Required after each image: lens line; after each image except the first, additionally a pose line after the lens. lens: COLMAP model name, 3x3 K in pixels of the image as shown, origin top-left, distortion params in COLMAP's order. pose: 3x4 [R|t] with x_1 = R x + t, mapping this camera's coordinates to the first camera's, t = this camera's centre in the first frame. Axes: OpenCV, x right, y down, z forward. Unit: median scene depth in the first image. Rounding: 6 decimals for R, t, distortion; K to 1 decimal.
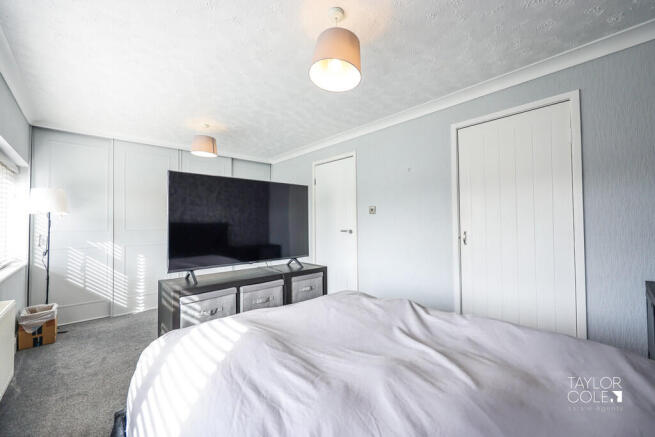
lens RADIAL K [[260.7, 0, 327.5], [0, 260.7, 218.5], [0, 0, 1]] dist [0.001381, 0.000090]
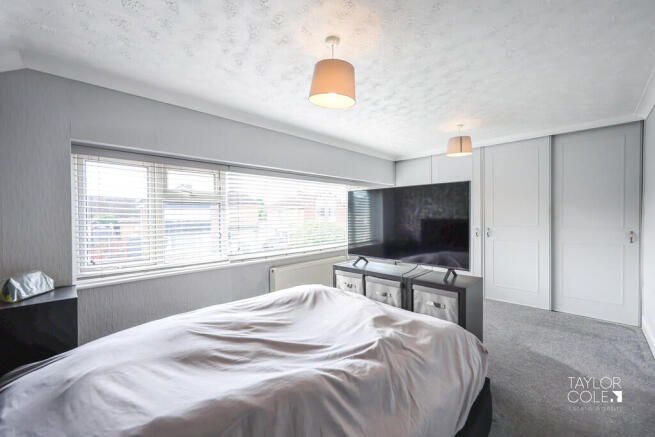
lens RADIAL K [[260.7, 0, 327.5], [0, 260.7, 218.5], [0, 0, 1]] dist [0.001381, 0.000090]
pose [[0.062103, 0.023780, -0.997786, 0.802163], [0.026095, 0.999336, 0.025441, -0.052073], [0.997729, -0.027618, 0.061441, 0.620855]]
